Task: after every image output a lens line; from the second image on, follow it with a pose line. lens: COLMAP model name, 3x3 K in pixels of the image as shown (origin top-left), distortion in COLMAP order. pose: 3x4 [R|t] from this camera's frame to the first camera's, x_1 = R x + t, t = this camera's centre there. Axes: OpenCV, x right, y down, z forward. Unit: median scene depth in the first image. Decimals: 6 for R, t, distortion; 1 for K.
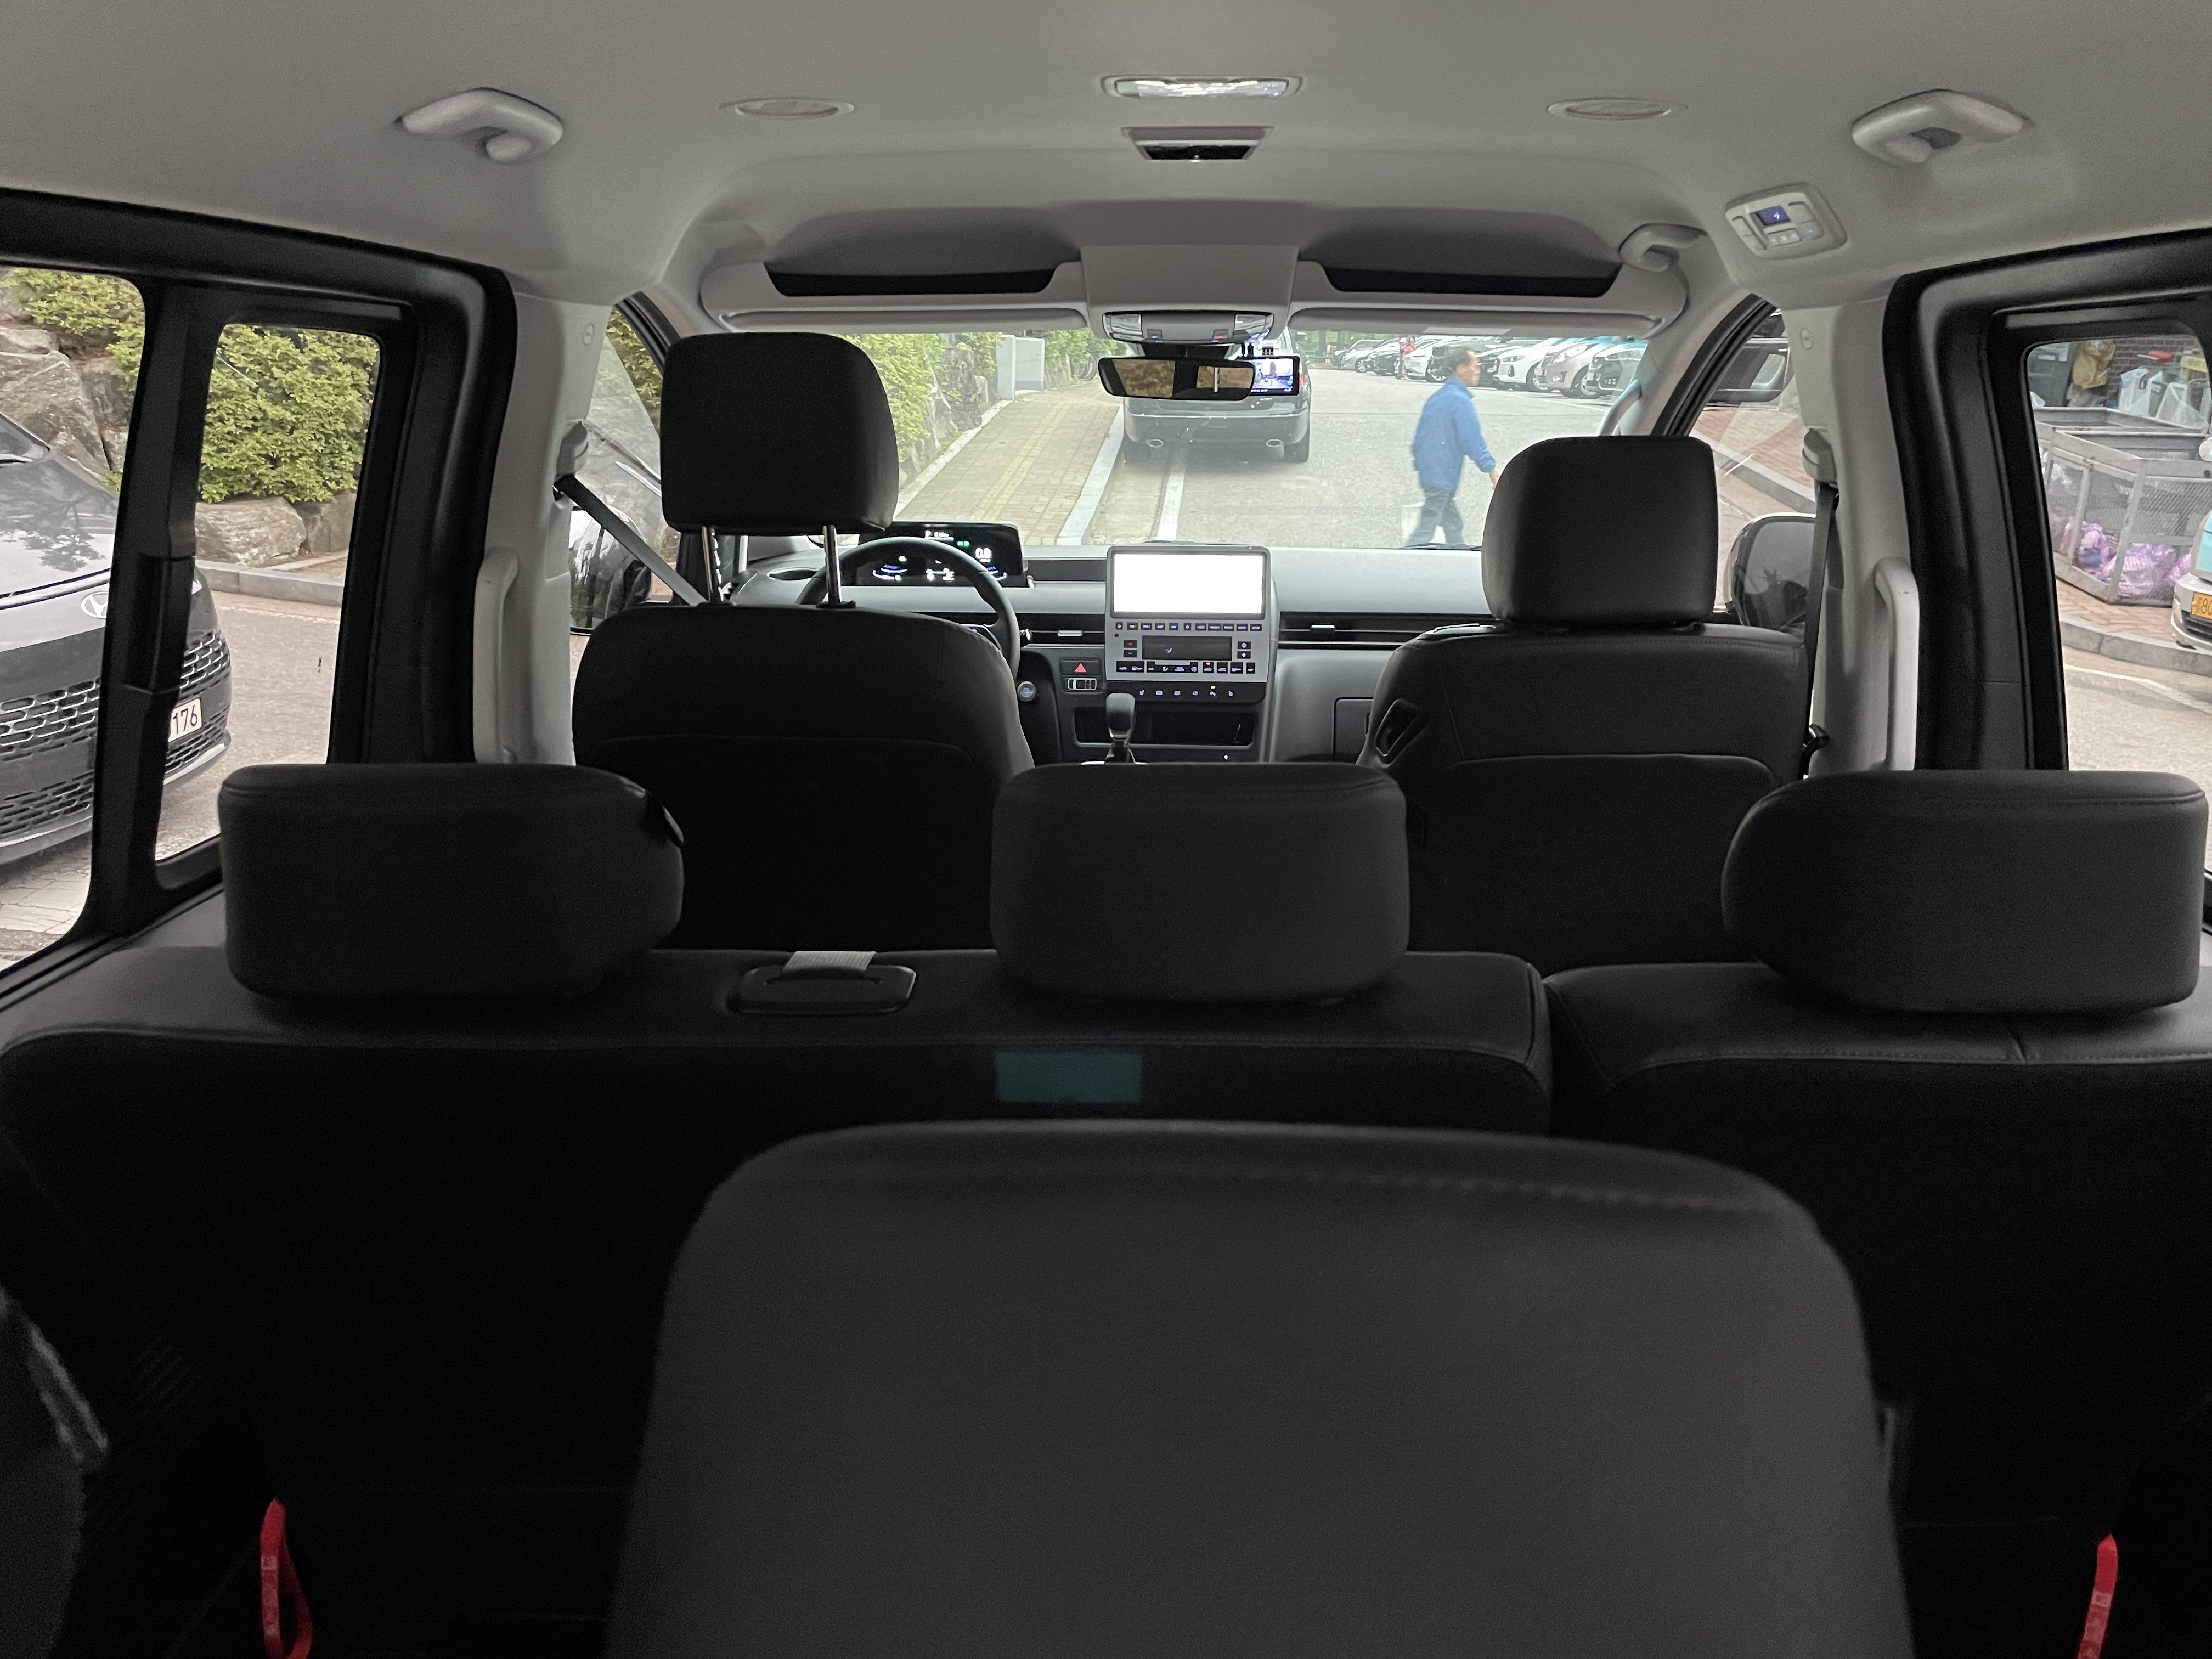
lens RADIAL K [[1683.3, 0, 1107.3], [0, 1683.3, 828.8], [0, 0, 1]] dist [-0.006195, -0.014332]
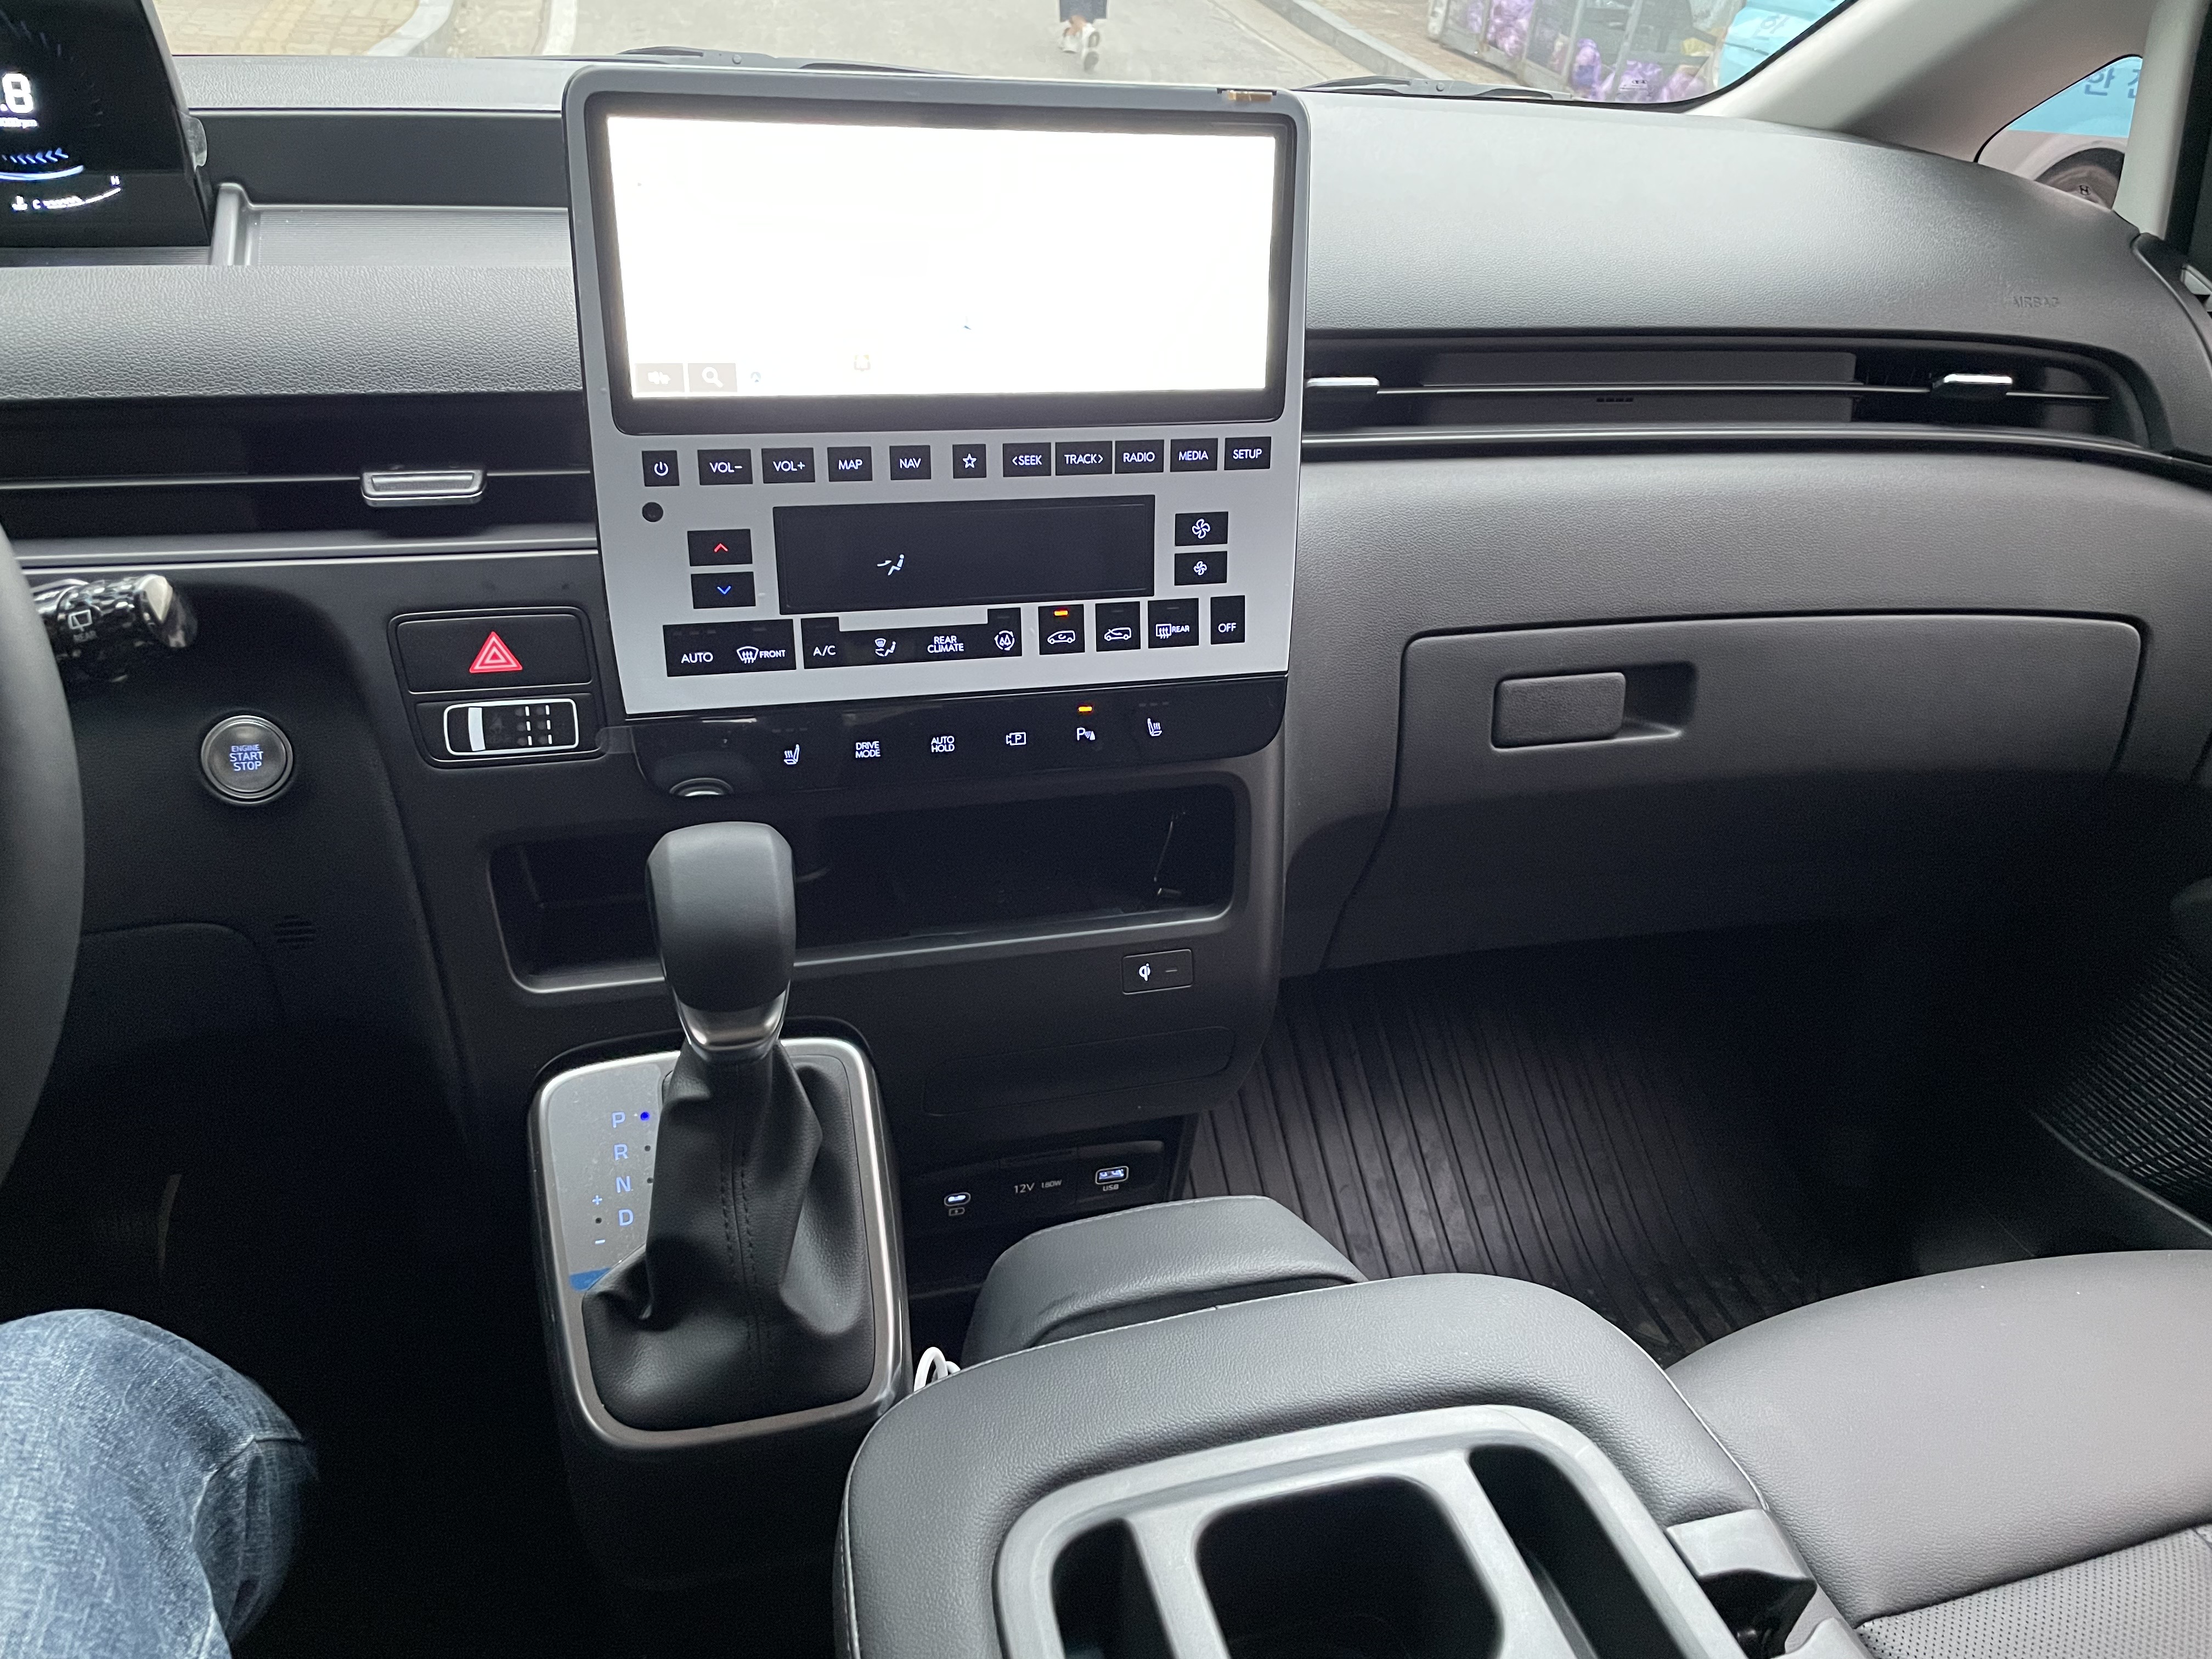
lens RADIAL K [[1683.3, 0, 1149.6], [0, 1683.3, 804.4], [0, 0, 1]] dist [-0.006195, -0.014332]
pose [[0.945144, -0.101911, 0.310350, -0.005311], [0.017446, 0.964480, 0.263580, -0.134748], [-0.326188, -0.243707, 0.913350, 0.770258]]
